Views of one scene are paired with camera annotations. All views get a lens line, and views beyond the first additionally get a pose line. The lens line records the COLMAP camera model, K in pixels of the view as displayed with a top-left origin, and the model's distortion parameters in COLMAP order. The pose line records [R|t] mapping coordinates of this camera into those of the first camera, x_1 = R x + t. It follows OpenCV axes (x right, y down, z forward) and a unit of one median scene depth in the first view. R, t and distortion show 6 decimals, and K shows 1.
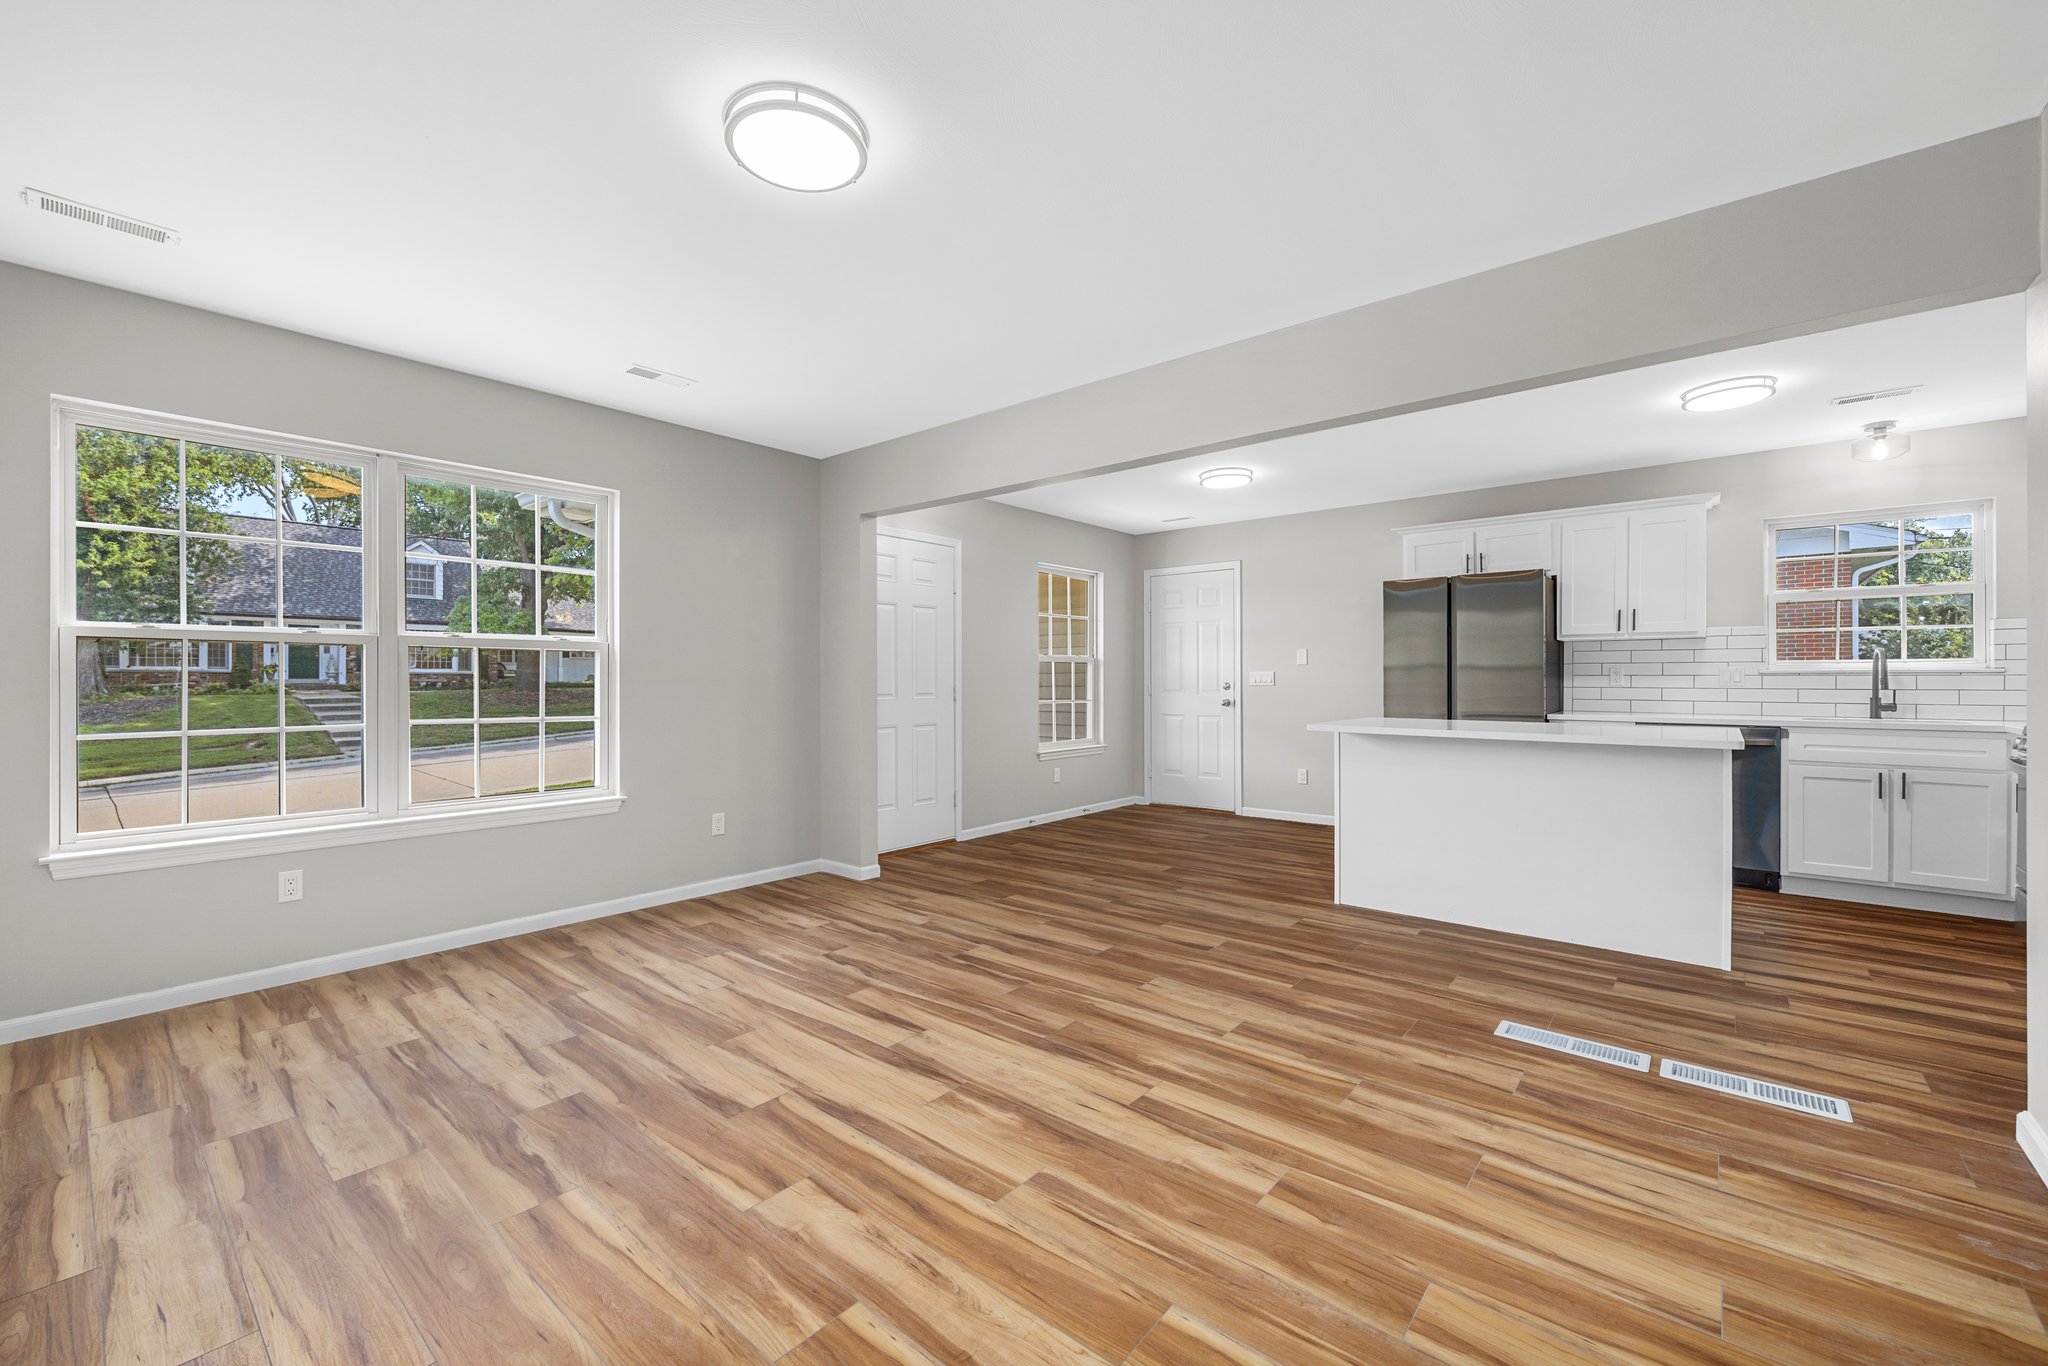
lens RADIAL K [[822.2, 0, 1022.2], [0, 822.2, 681.2], [0, 0, 1]] dist [-0.000952, -0.000129]
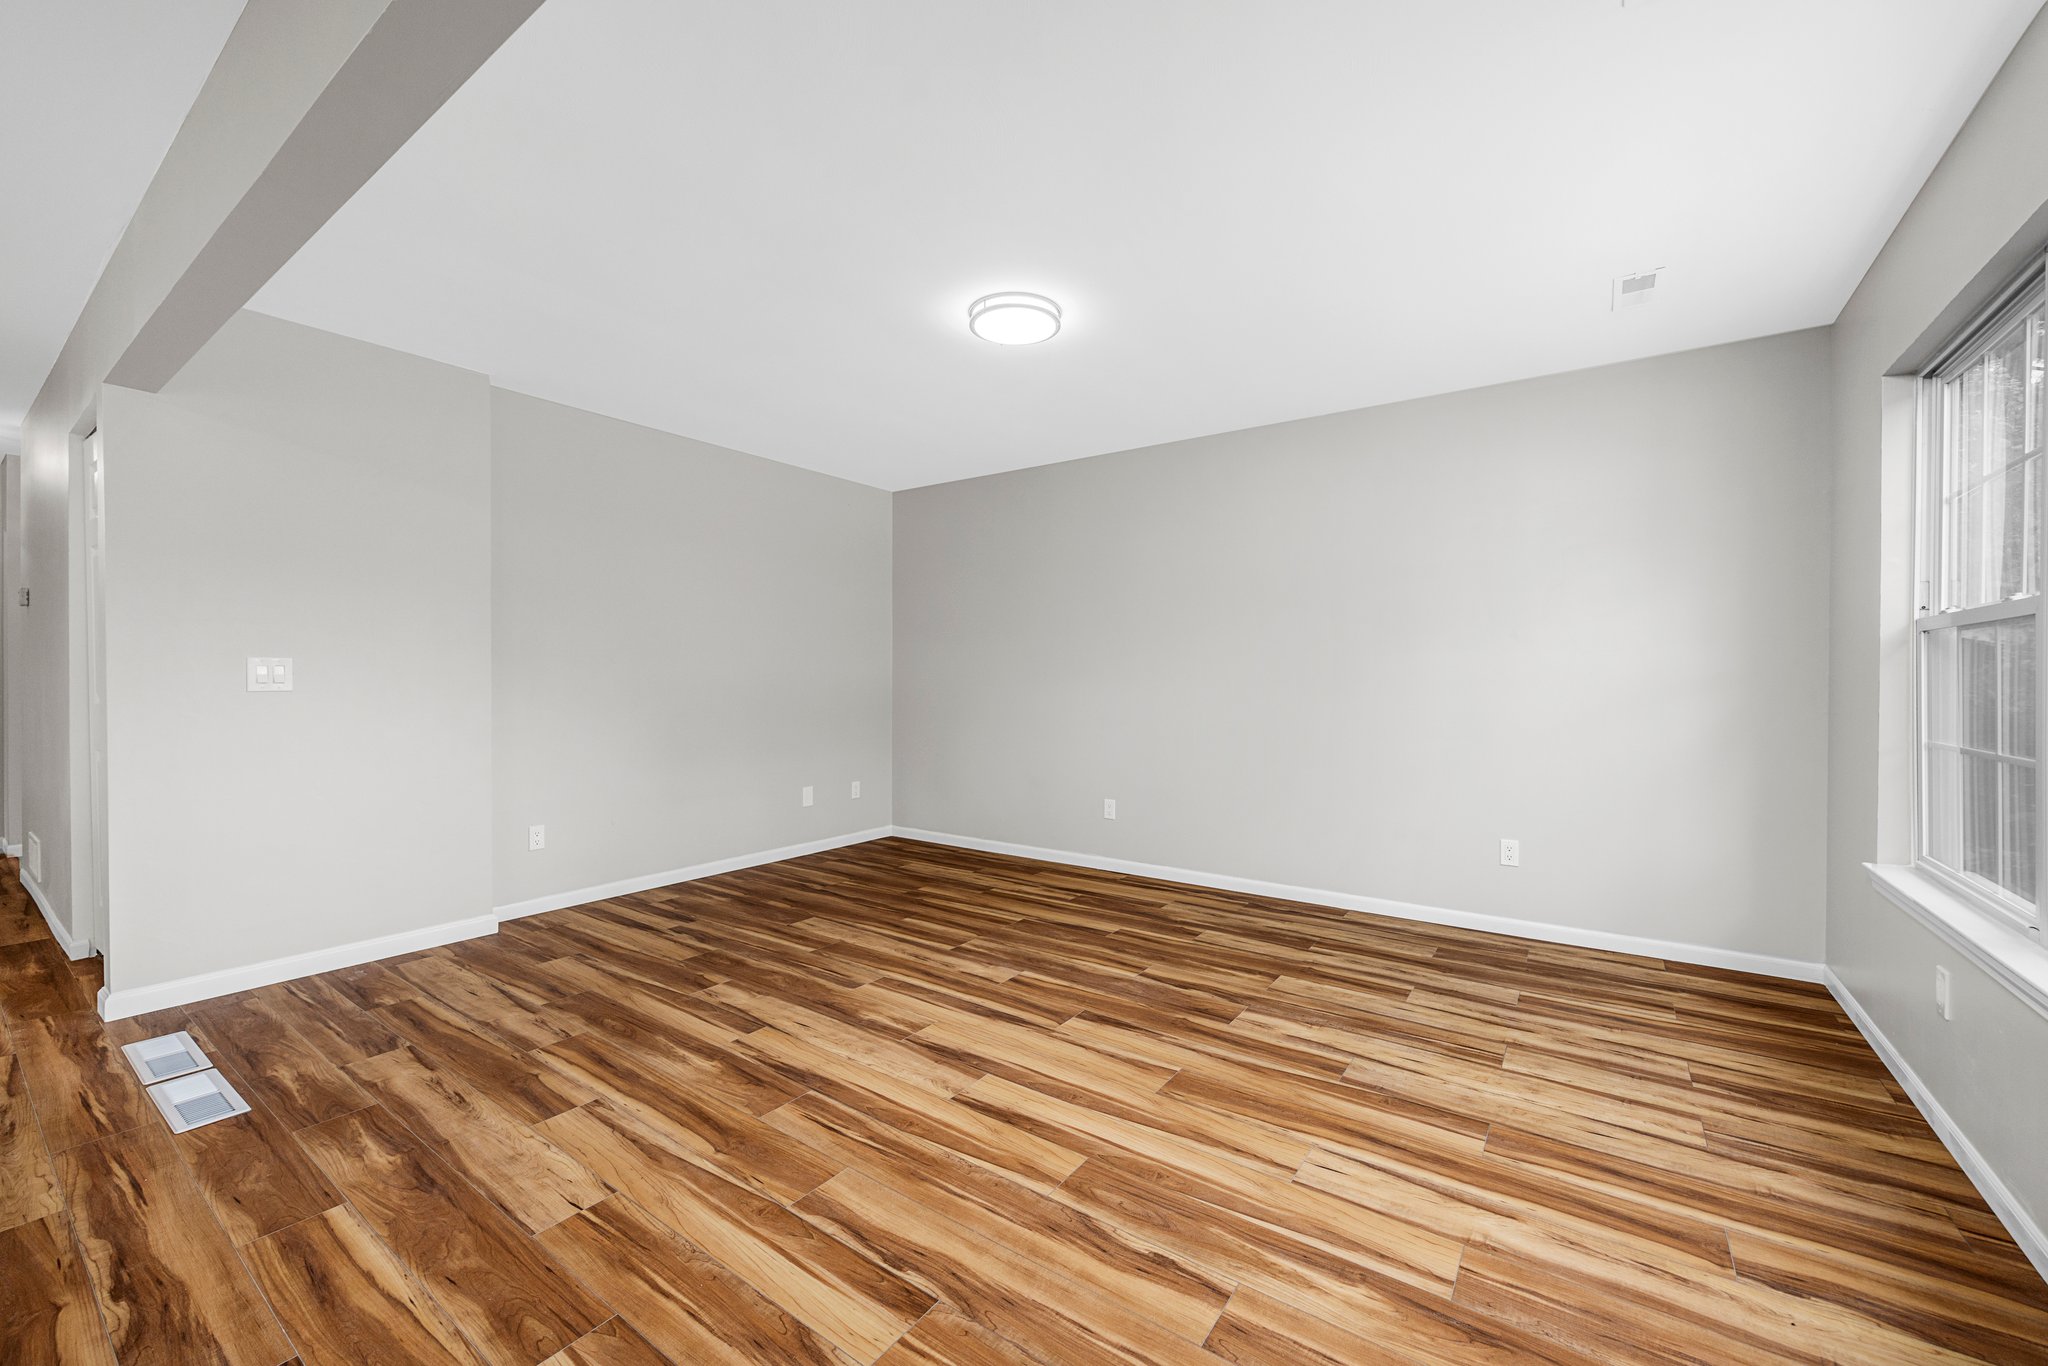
lens RADIAL K [[822.2, 0, 1023.0], [0, 822.2, 680.6], [0, 0, 1]] dist [-0.000952, -0.000129]
pose [[-0.996560, -0.000076, -0.082880, -0.121960], [-0.000687, 0.999973, 0.007342, -0.003746], [0.082877, 0.007373, -0.996532, 1.856333]]
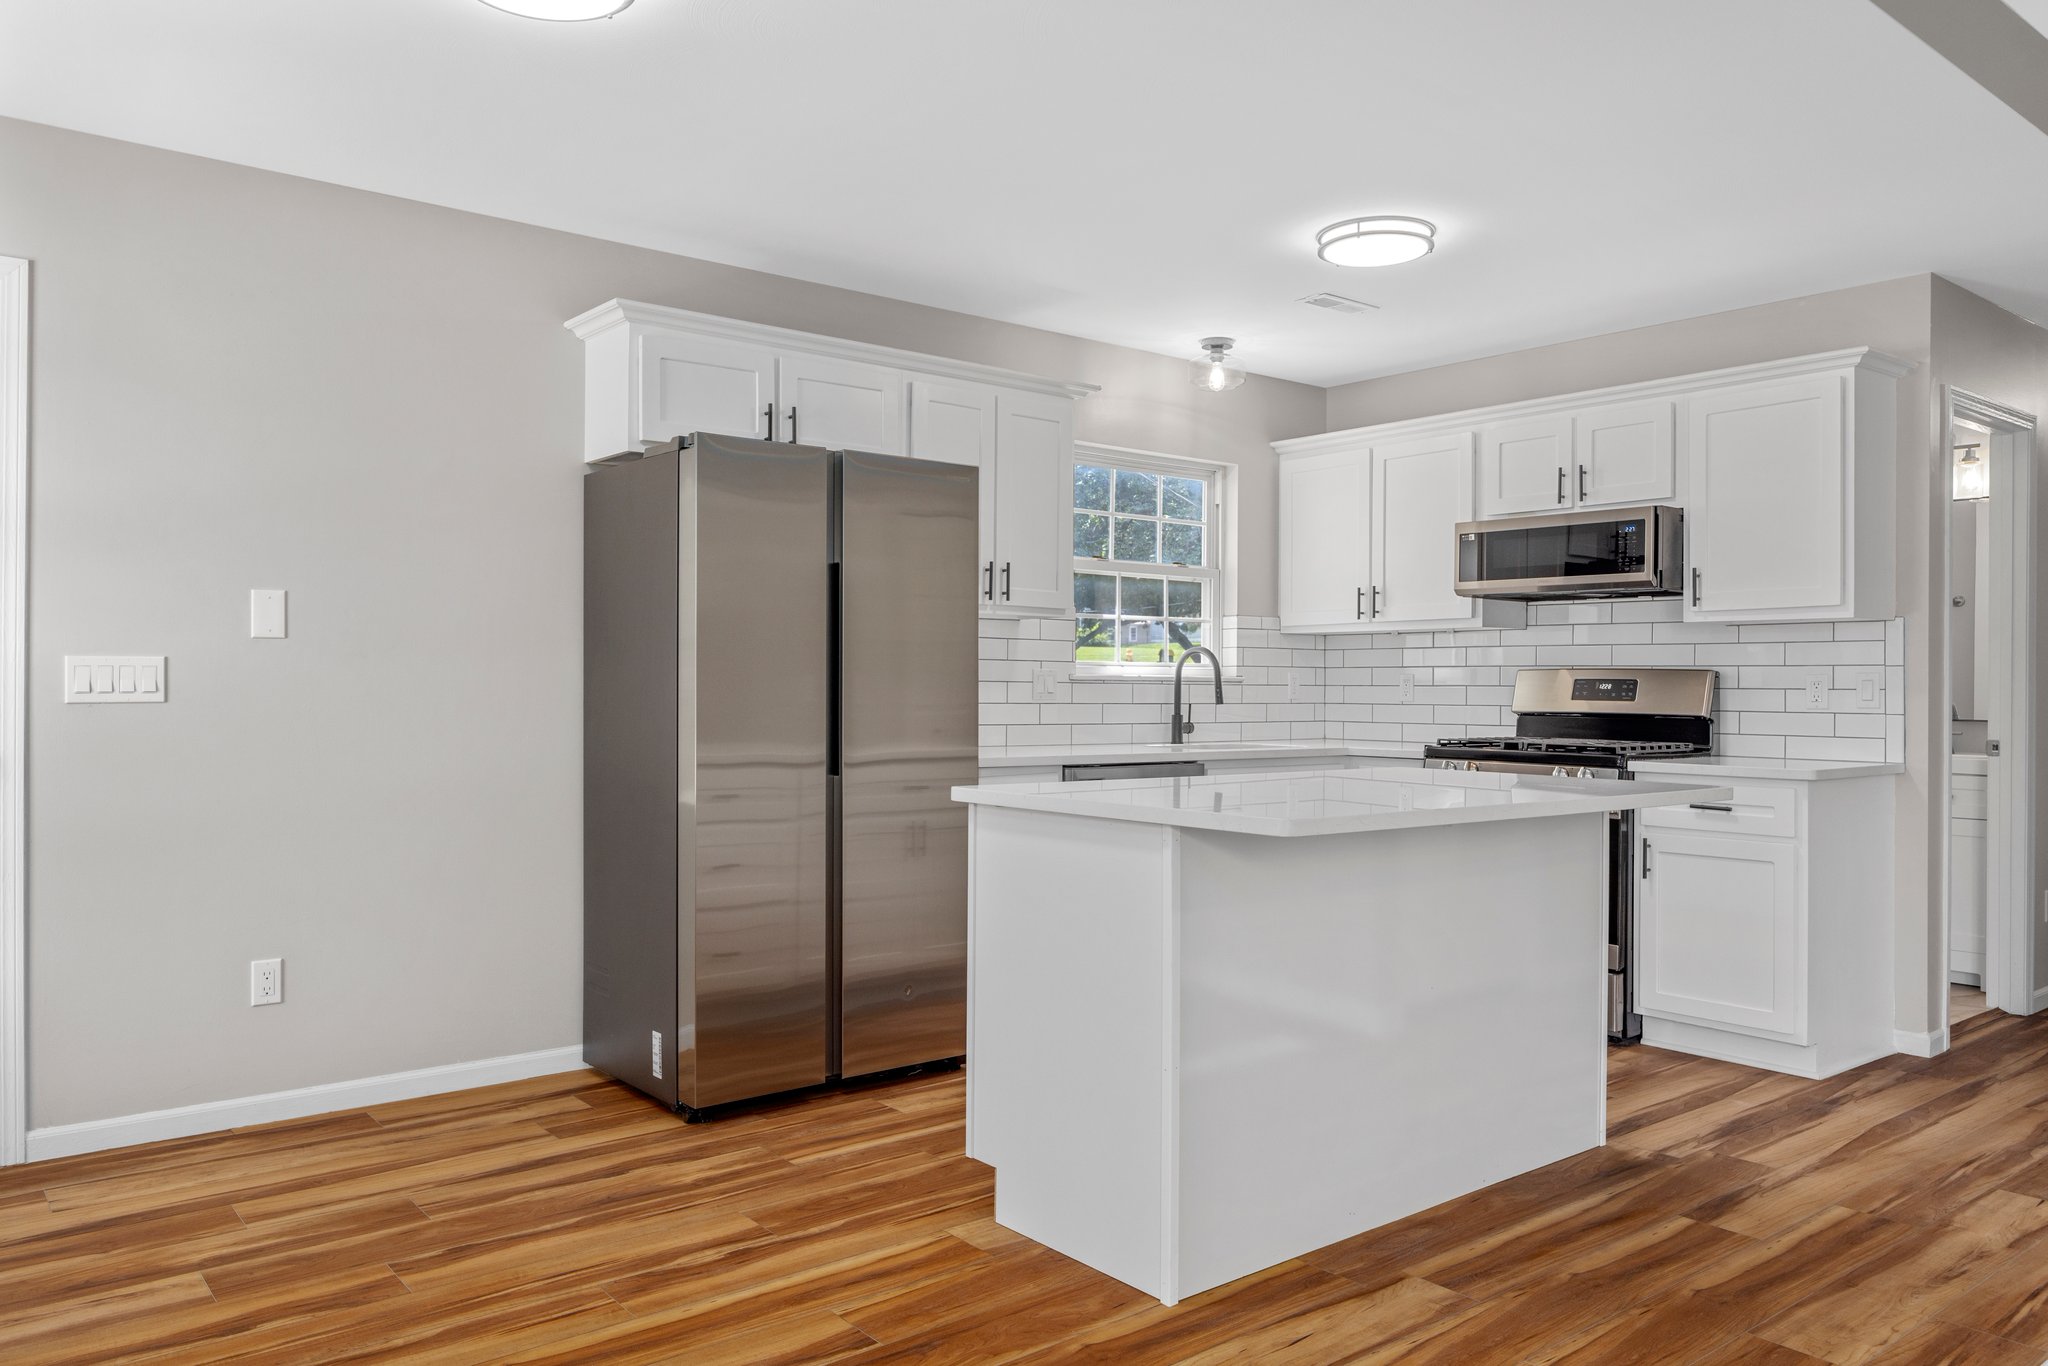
lens RADIAL K [[1447.5, 0, 1023.2], [0, 1447.5, 688.3], [0, 0, 1]] dist [-0.001105, -0.000923]
pose [[0.187045, 0.001673, 0.982350, -0.399753], [-0.003820, 0.999992, -0.000976, -0.002604], [-0.982344, -0.003570, 0.187050, 1.458674]]
